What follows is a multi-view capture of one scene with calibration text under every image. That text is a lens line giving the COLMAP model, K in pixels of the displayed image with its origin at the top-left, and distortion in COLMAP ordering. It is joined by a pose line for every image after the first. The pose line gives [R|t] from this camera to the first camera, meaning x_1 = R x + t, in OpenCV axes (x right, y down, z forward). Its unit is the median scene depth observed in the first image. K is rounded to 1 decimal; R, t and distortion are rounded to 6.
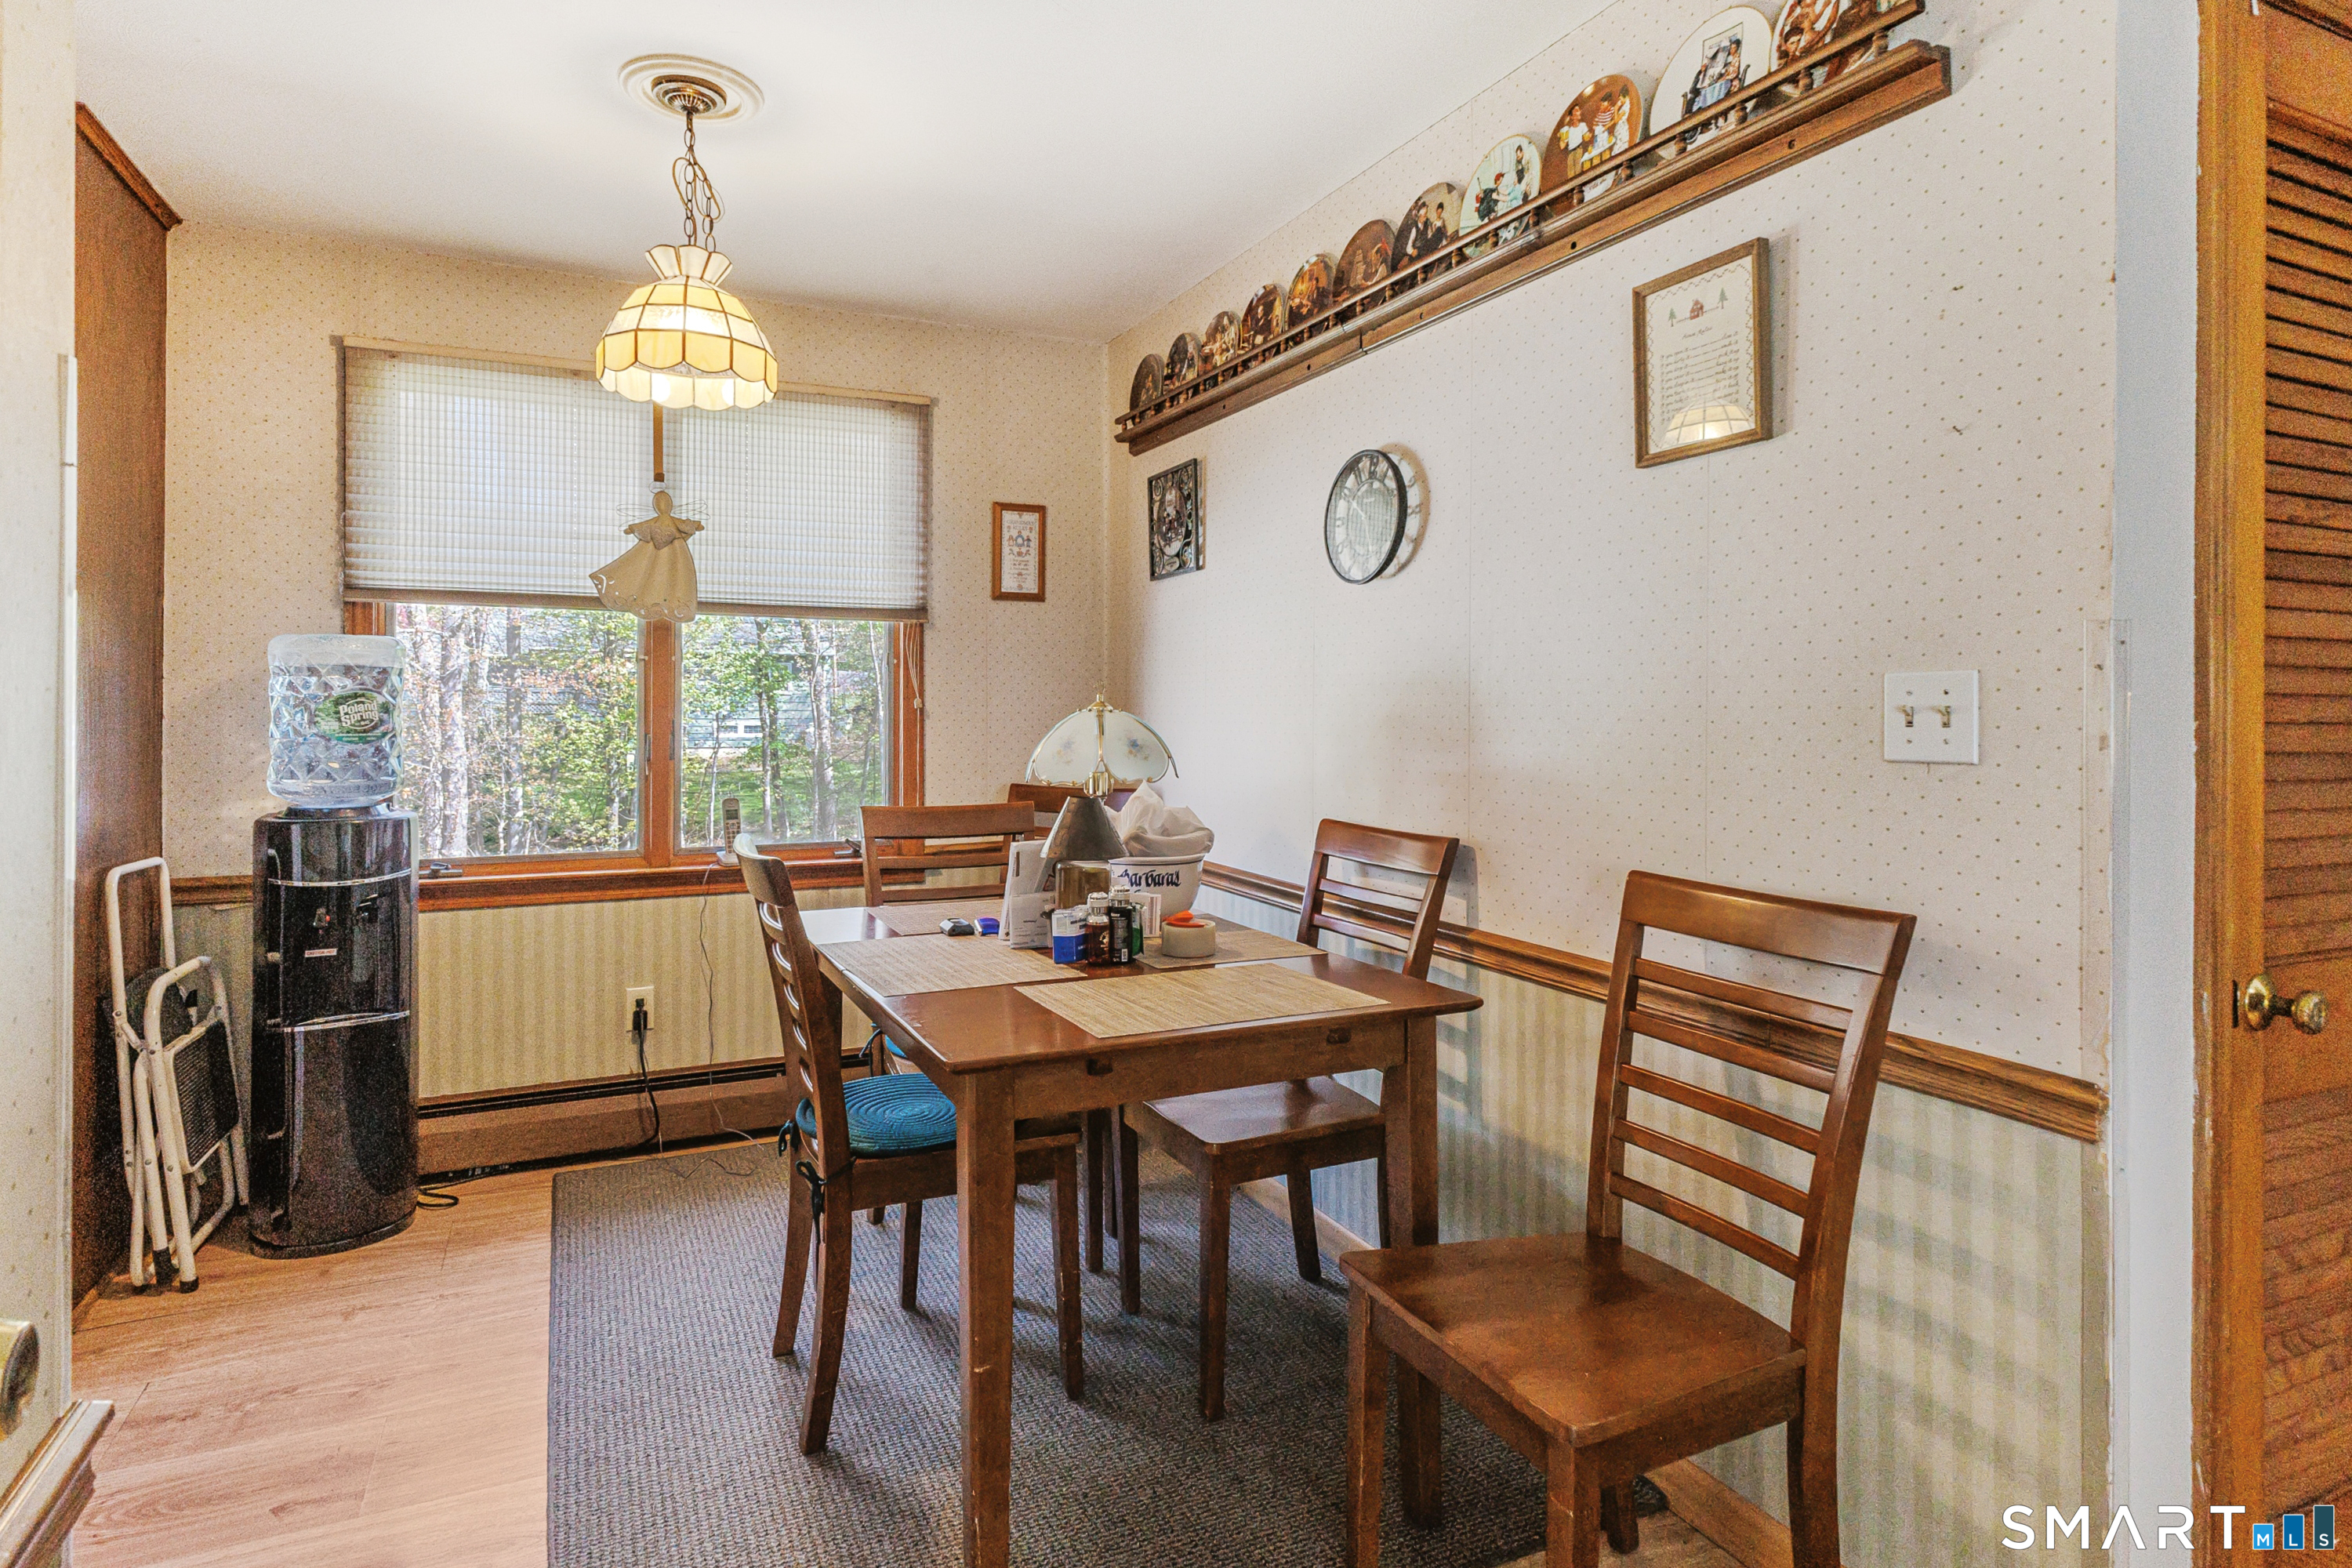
lens RADIAL K [[1247.5, 0, 1188.2], [0, 1247.5, 690.5], [0, 0, 1]] dist [0.020300, 0.000217]
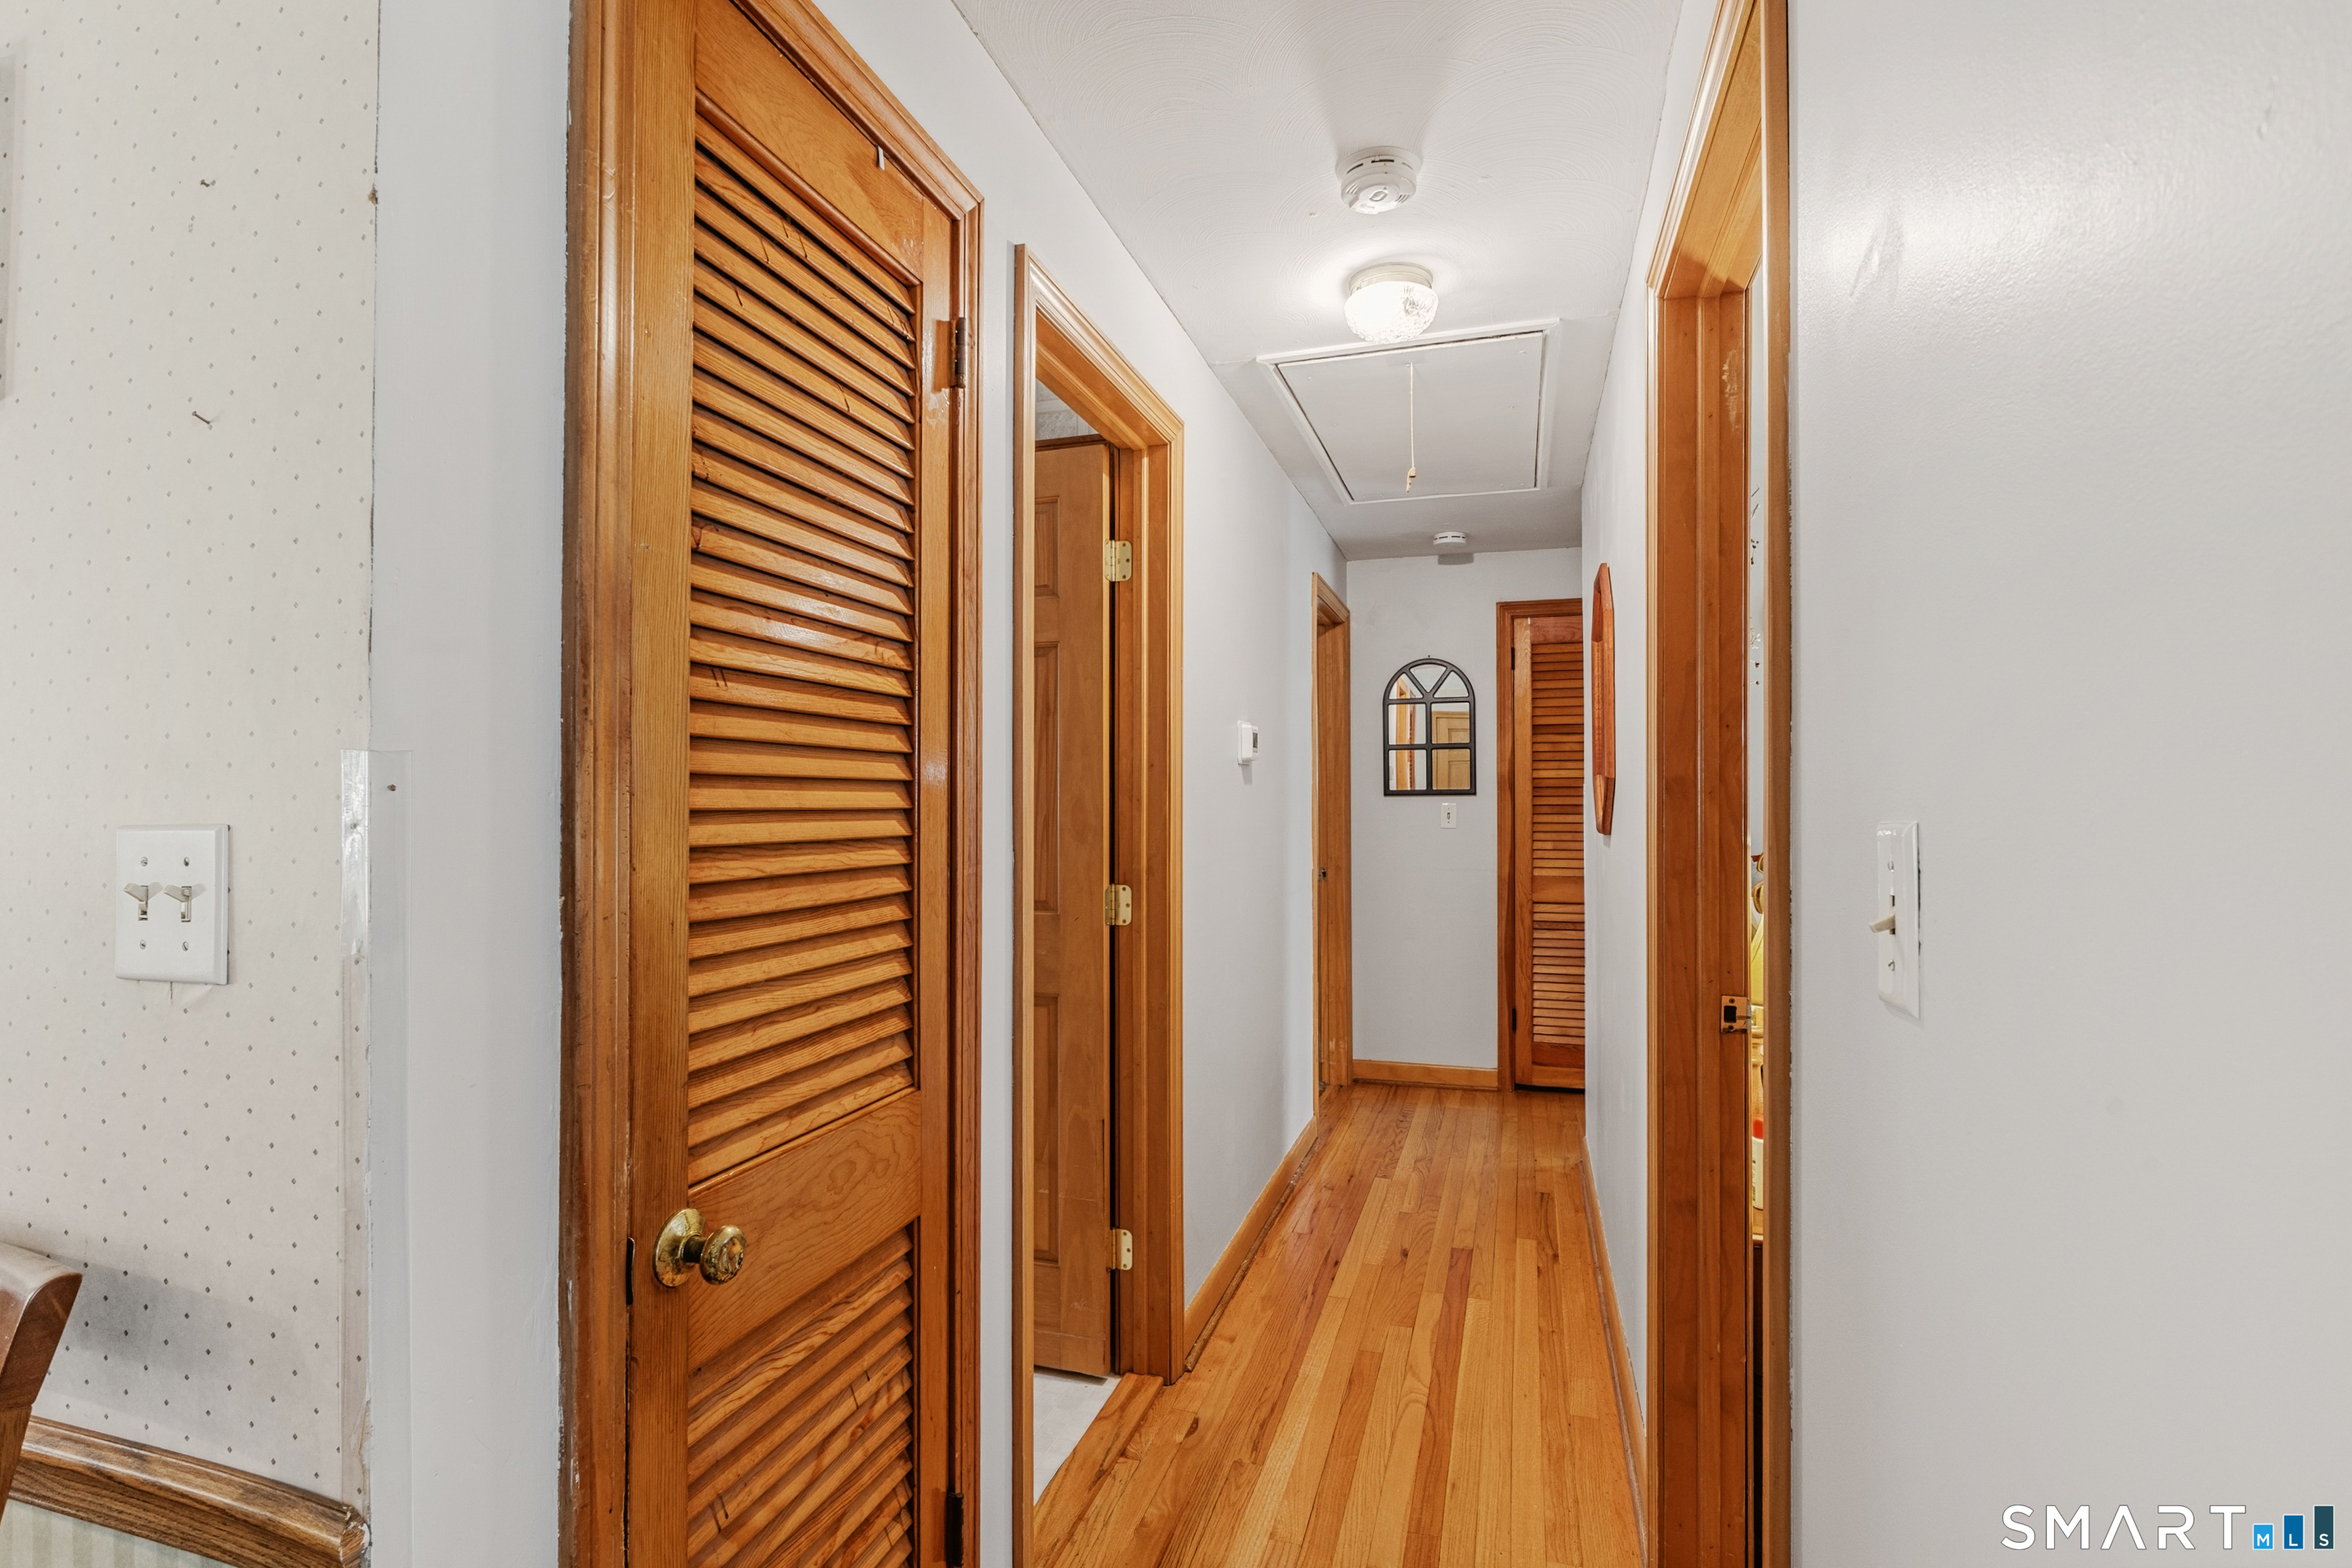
lens RADIAL K [[1119.2, 0, 1167.0], [0, 1119.2, 786.1], [0, 0, 1]] dist [0.000327, -0.000177]
pose [[0.678550, -0.001269, 0.734553, 0.544632], [0.000032, 0.999999, 0.001697, -0.035941], [-0.734554, -0.001128, 0.678549, 0.317638]]
